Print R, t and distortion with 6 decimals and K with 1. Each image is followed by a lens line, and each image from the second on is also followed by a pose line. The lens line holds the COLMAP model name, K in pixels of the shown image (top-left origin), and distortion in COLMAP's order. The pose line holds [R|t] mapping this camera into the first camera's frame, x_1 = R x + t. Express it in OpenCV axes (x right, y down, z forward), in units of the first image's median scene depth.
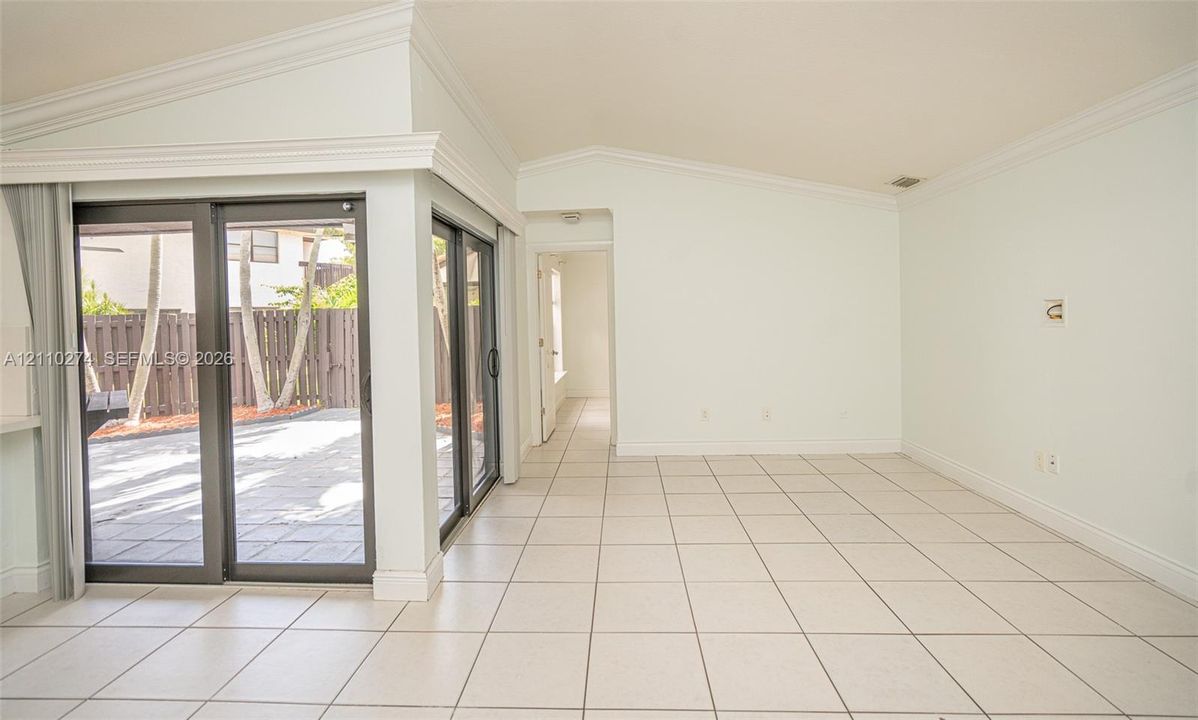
lens RADIAL K [[537.5, 0, 593.0], [0, 537.5, 324.3], [0, 0, 1]] dist [0.003045, -0.000038]
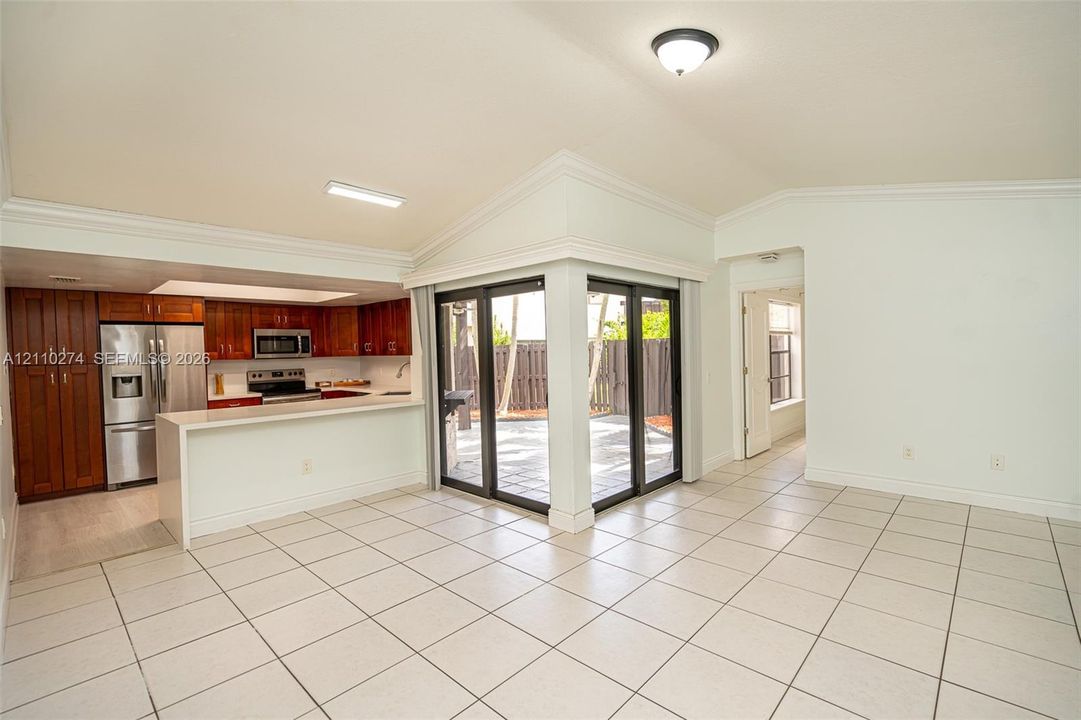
lens RADIAL K [[484.9, 0, 540.4], [0, 484.9, 360.9], [0, 0, 1]] dist [-0.002328, -0.000044]
pose [[0.763760, 0.017873, -0.645253, 0.342940], [-0.002968, 0.999703, 0.024178, -0.013929], [0.645494, -0.016551, 0.763586, -0.084544]]
